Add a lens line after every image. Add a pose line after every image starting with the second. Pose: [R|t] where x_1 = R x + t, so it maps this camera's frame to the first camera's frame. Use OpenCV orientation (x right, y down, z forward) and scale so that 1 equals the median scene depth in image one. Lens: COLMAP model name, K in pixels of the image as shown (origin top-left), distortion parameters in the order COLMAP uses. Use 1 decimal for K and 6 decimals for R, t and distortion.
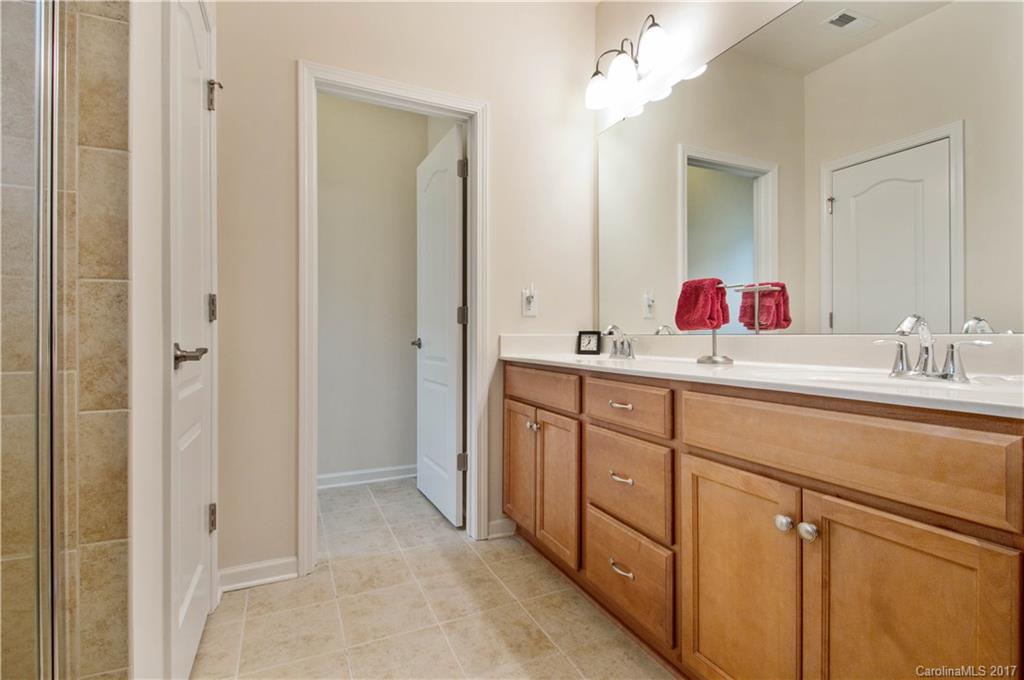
lens RADIAL K [[485.3, 0, 510.1], [0, 485.3, 335.0], [0, 0, 1]] dist [0.059212, -0.031785]
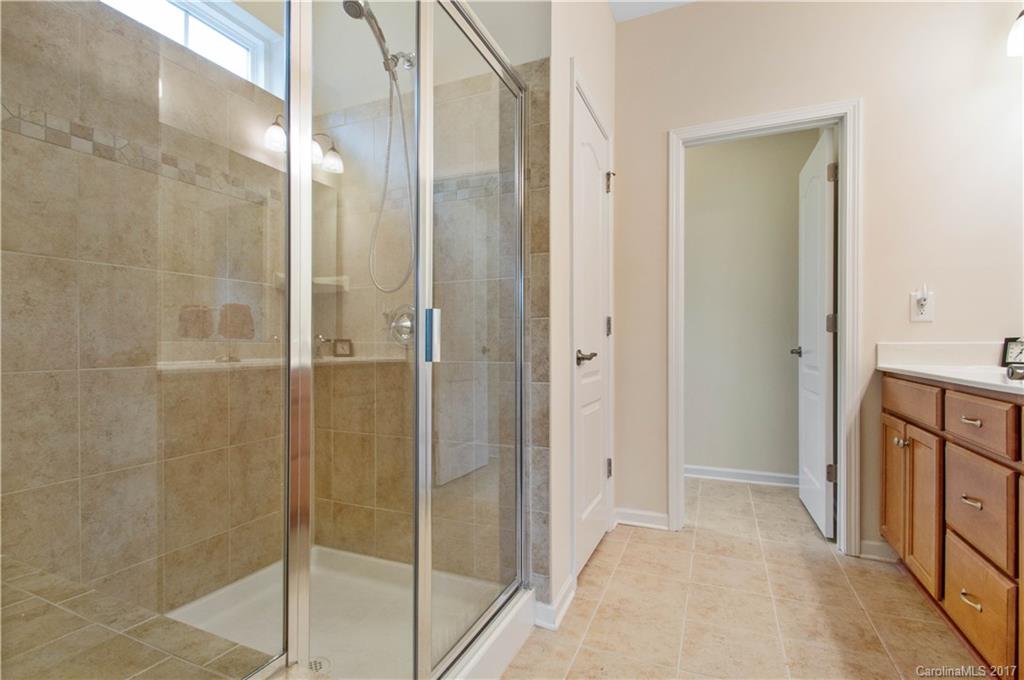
lens RADIAL K [[485.3, 0, 510.1], [0, 485.3, 335.0], [0, 0, 1]] dist [0.059212, -0.031785]
pose [[0.684589, -0.017032, -0.728731, 0.245837], [0.005444, 0.999819, -0.018253, -0.002979], [0.728909, 0.008529, 0.684557, -0.200322]]
